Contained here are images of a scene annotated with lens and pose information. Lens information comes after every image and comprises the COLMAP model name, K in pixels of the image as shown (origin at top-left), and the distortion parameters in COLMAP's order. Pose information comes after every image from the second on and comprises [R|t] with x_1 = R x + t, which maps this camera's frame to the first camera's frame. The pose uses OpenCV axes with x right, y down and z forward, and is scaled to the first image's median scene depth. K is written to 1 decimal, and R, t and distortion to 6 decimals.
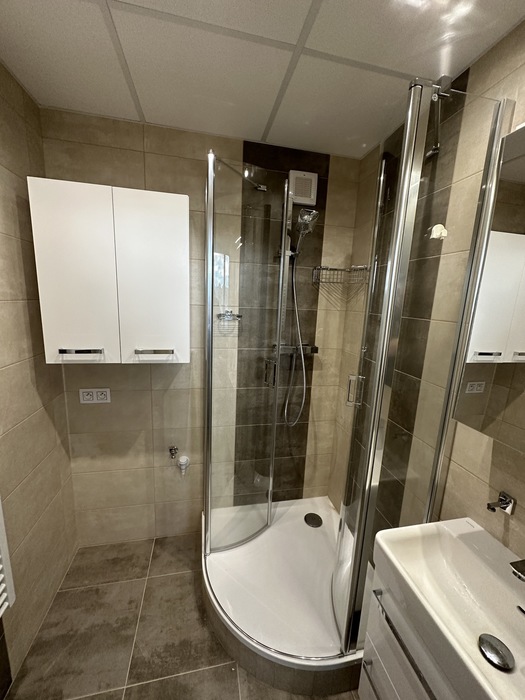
lens RADIAL K [[277.3, 0, 261.9], [0, 277.3, 350.6], [0, 0, 1]] dist [-0.003077, 0.000629]
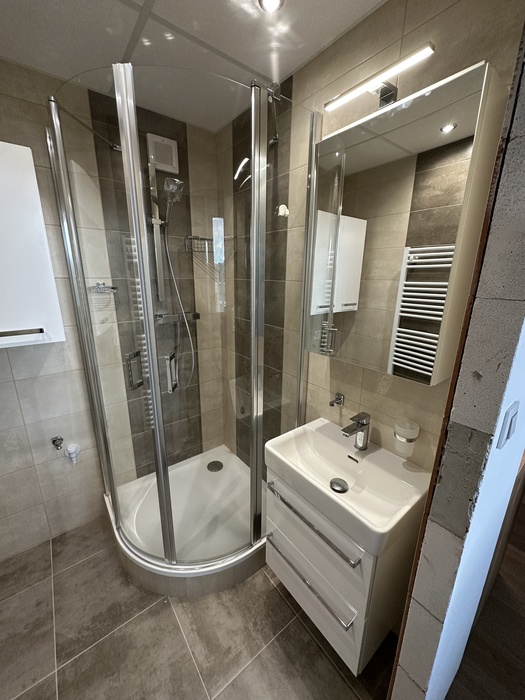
lens RADIAL K [[277.3, 0, 261.5], [0, 277.3, 350.6], [0, 0, 1]] dist [-0.003077, 0.000629]
pose [[0.900288, -0.147387, 0.409584, -0.054882], [0.107456, 0.987063, 0.118996, 0.036175], [-0.421824, -0.063119, 0.904478, -0.113333]]
